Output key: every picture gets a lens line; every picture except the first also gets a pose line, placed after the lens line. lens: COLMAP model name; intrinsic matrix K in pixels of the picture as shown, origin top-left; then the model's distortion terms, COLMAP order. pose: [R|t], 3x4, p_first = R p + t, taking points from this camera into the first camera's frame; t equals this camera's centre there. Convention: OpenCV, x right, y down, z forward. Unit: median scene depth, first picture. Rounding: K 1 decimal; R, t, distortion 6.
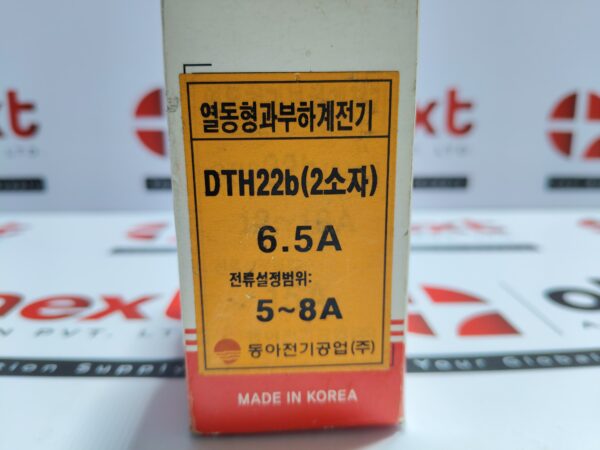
lens RADIAL K [[494.3, 0, 300.0], [0, 494.3, 225.0], [0, 0, 1]] dist [-0.008781, -0.141491]
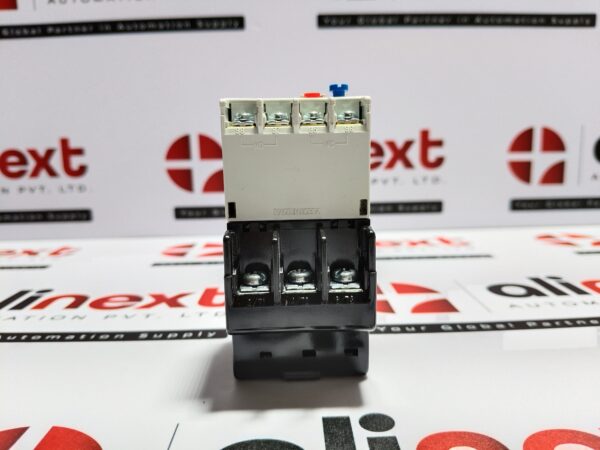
lens RADIAL K [[484.7, 0, 300.3], [0, 484.7, 218.3], [0, 0, 1]] dist [0.004135, -0.103770]
pose [[0.999506, -0.021052, -0.023346, 0.052803], [0.019110, 0.996572, -0.080487, 0.070116], [0.024960, 0.080001, 0.996482, -0.410331]]
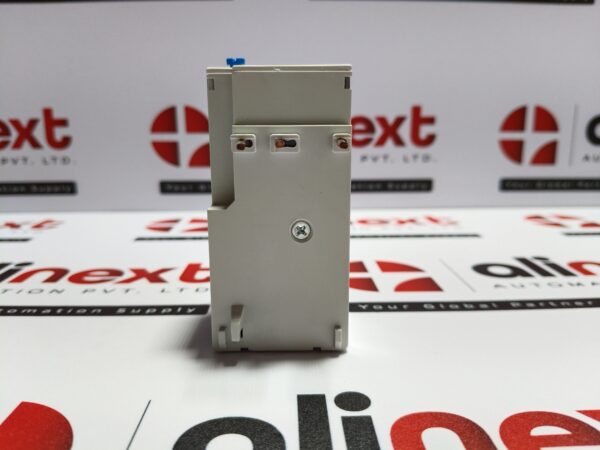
lens RADIAL K [[484.7, 0, 300.3], [0, 484.7, 218.3], [0, 0, 1]] dist [0.004135, -0.103770]
pose [[0.999943, -0.004167, -0.009877, 0.081397], [0.003825, 0.999403, -0.034345, 0.074368], [0.010014, 0.034305, 0.999361, -0.376735]]
